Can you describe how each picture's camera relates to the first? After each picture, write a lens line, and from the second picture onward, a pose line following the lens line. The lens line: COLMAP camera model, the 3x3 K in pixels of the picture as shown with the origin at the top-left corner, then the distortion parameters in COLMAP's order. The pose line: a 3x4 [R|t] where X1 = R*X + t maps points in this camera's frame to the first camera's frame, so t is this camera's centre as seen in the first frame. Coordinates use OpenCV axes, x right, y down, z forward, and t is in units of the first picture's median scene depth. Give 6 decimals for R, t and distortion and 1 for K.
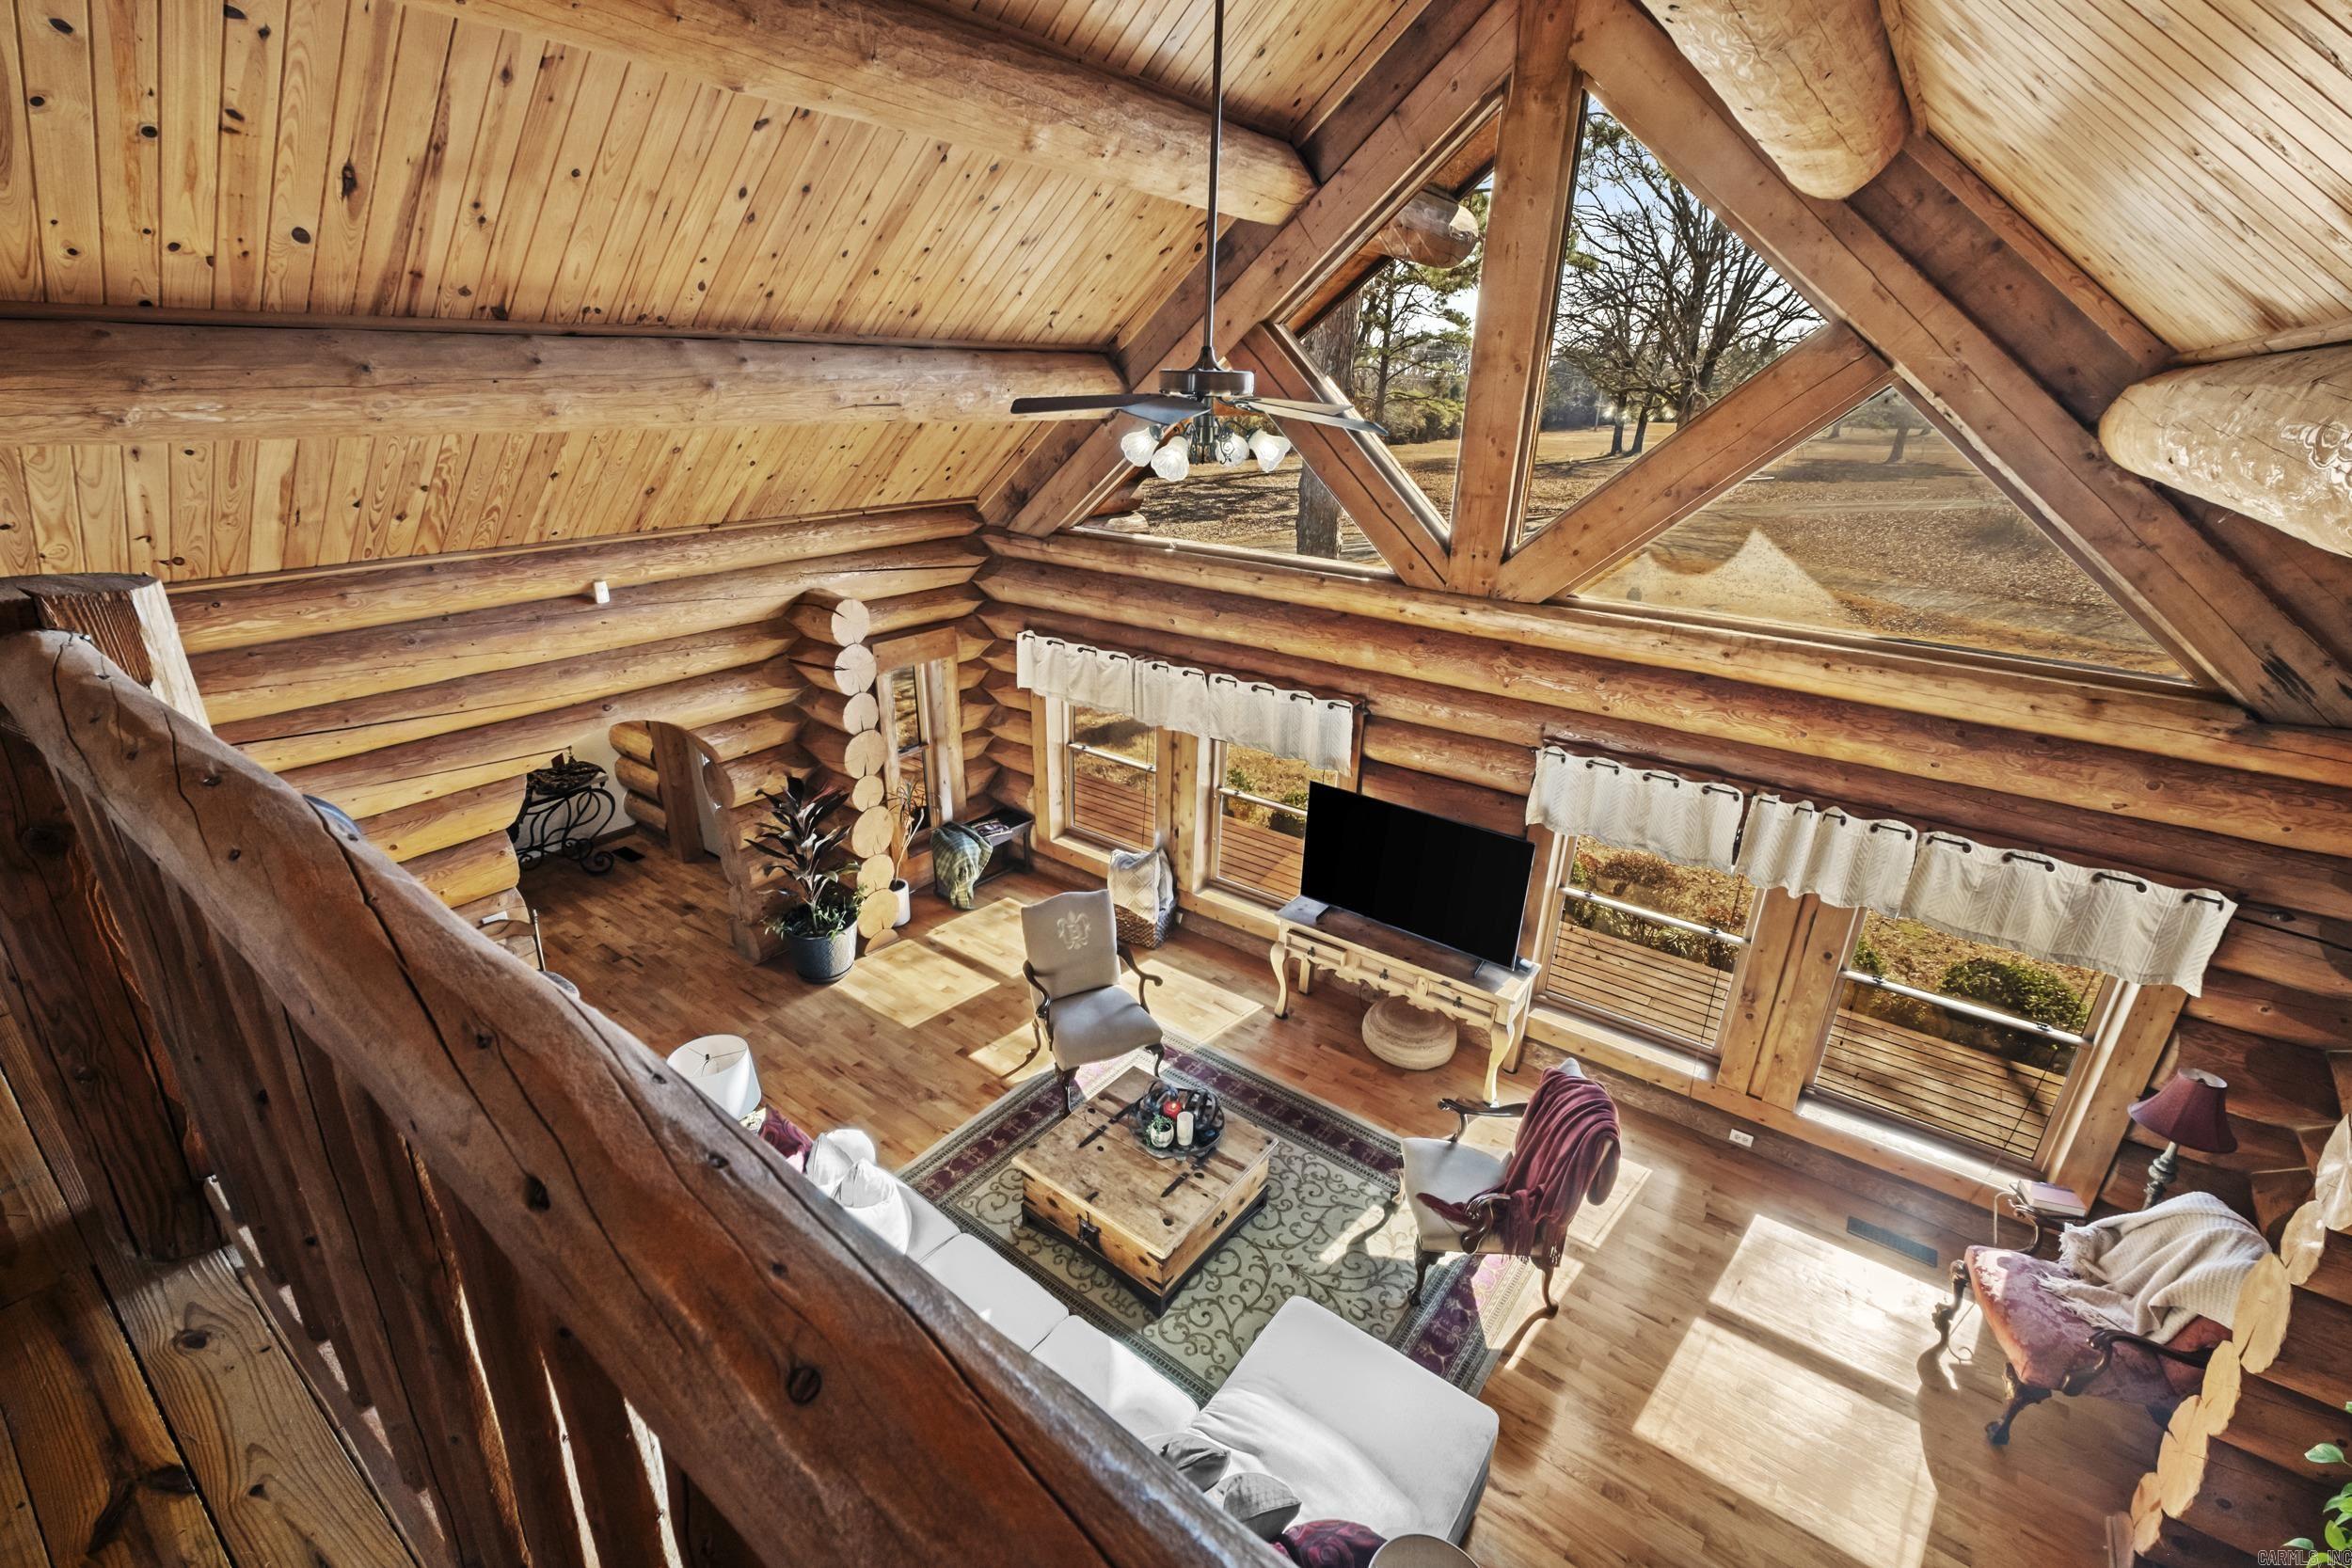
lens RADIAL K [[1038.1, 0, 1153.3], [0, 1038.1, 793.7], [0, 0, 1]] dist [-0.006289, 0.000091]
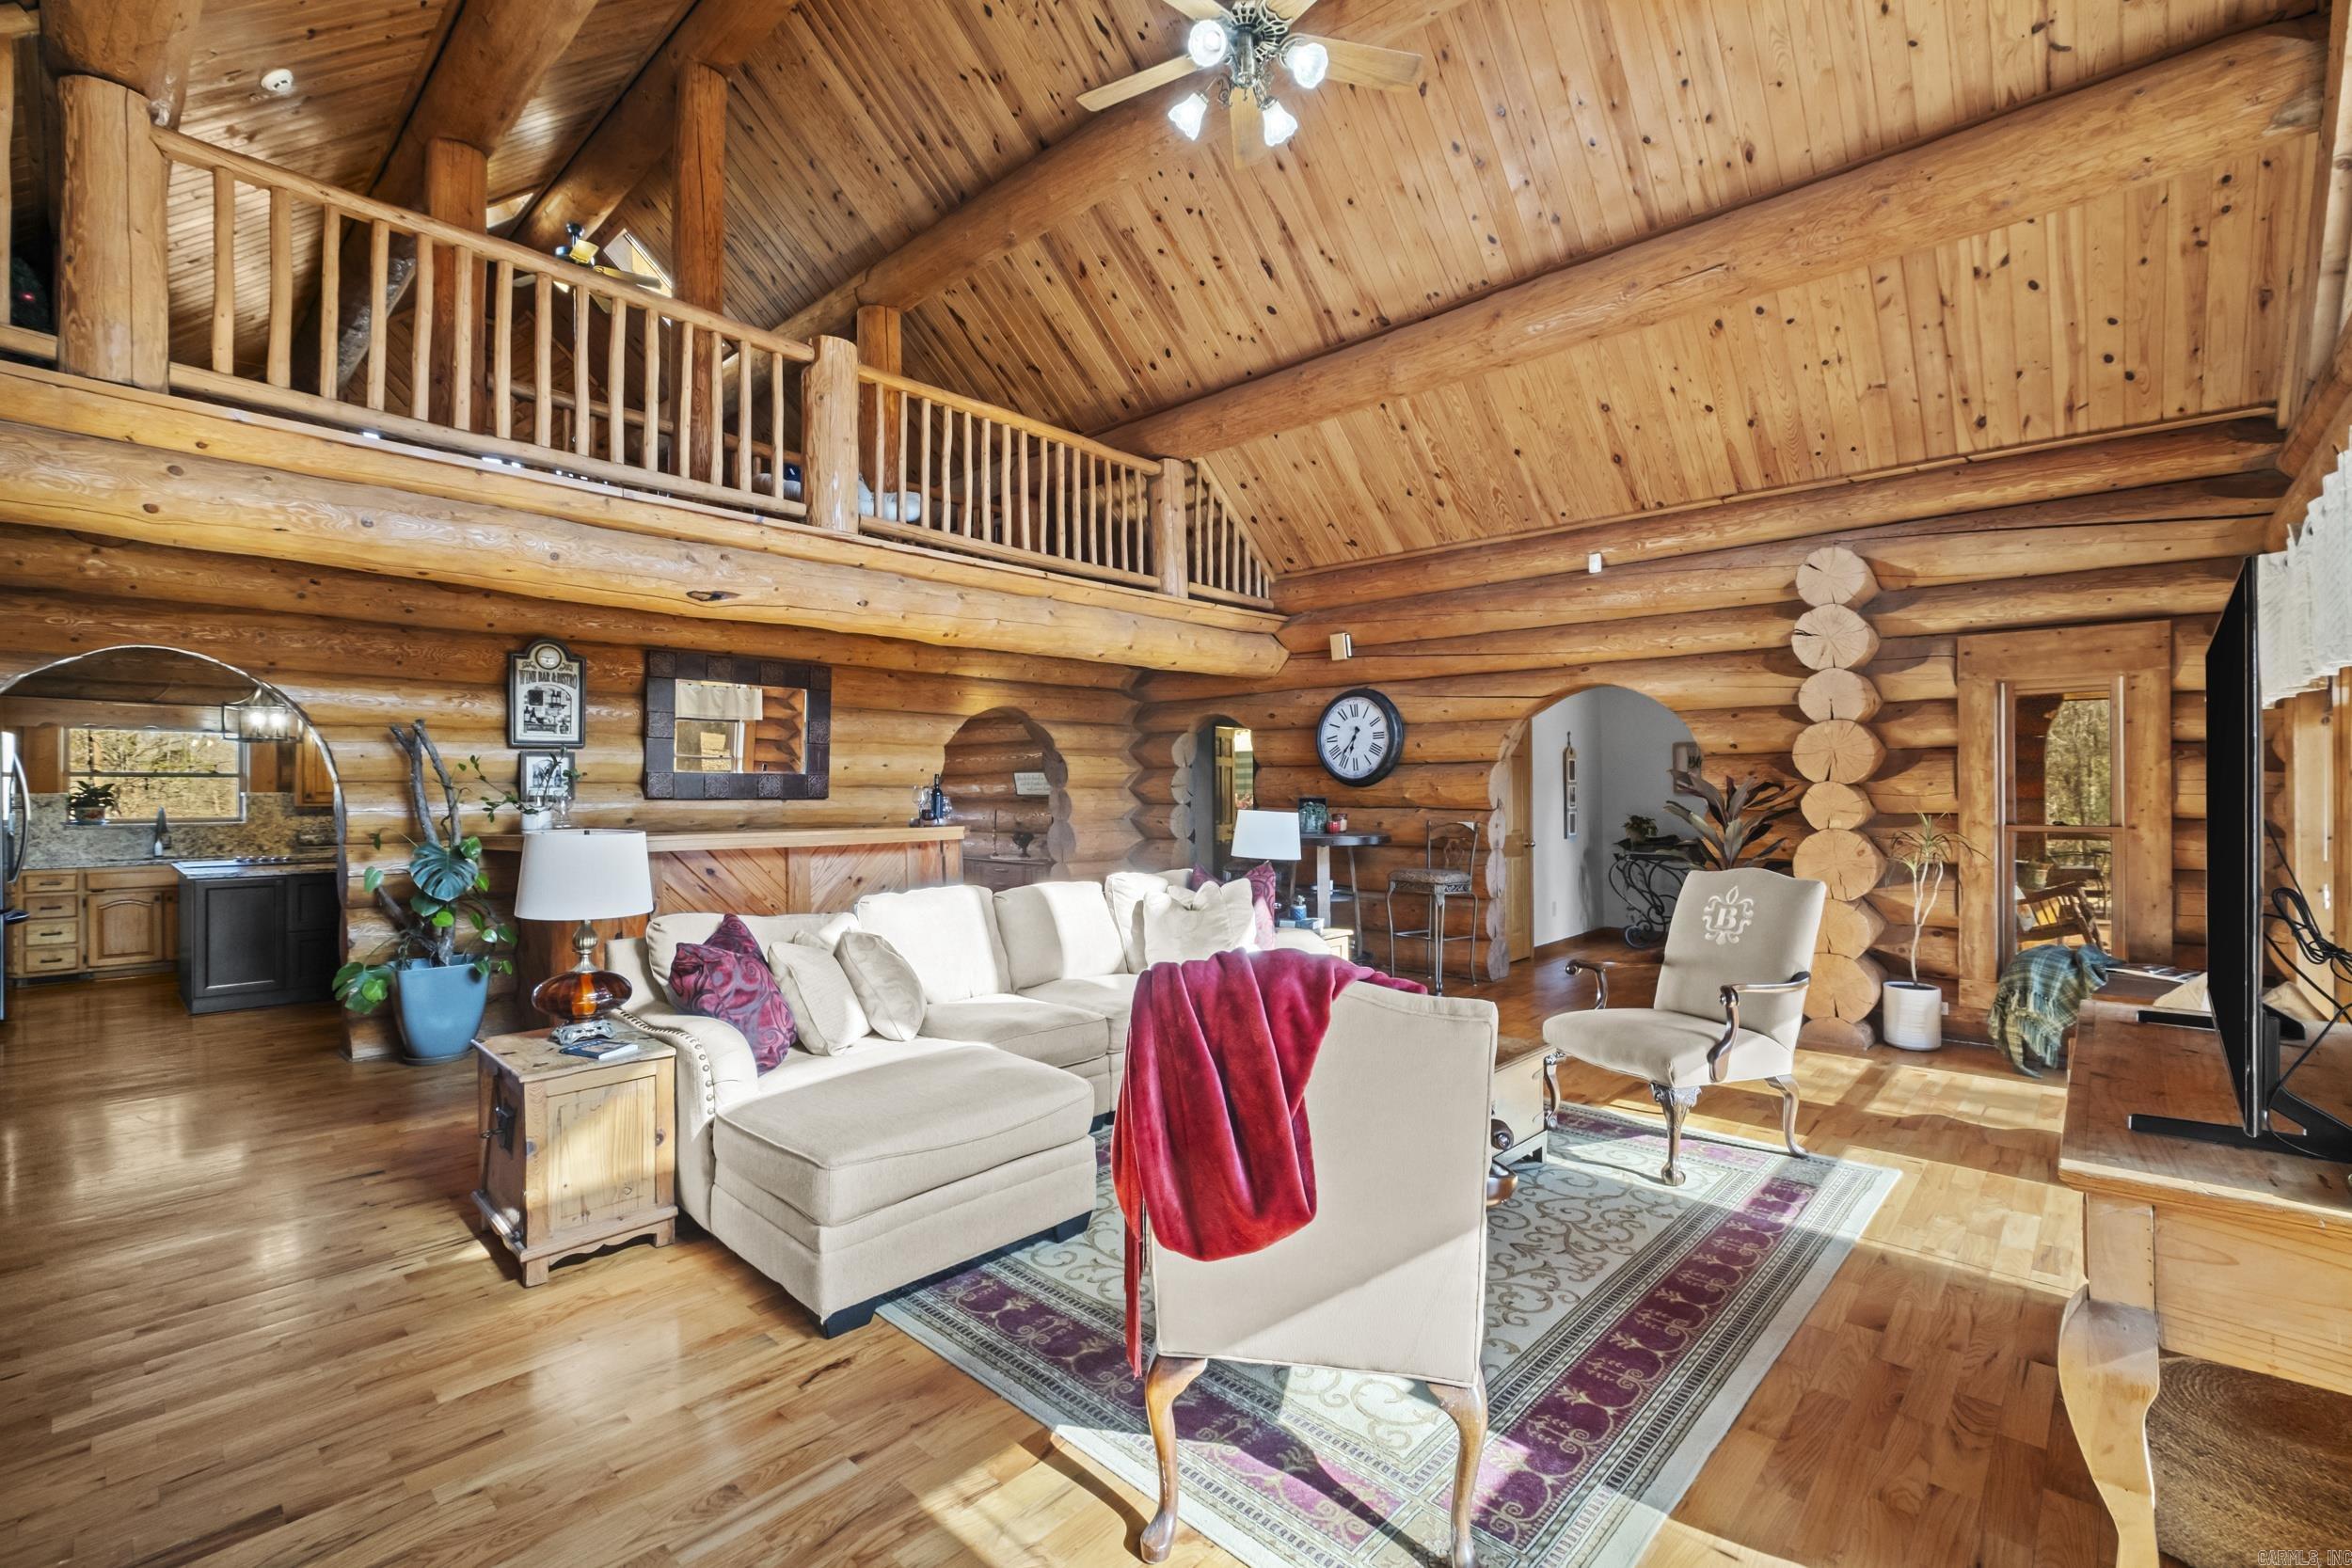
lens RADIAL K [[1038.1, 0, 1153.3], [0, 1038.1, 793.7], [0, 0, 1]] dist [-0.006289, 0.000091]
pose [[-0.116935, -0.026022, -0.992799, 0.635380], [-0.383602, 0.923260, 0.020983, 0.196488], [0.916065, 0.383294, -0.117943, 0.781975]]
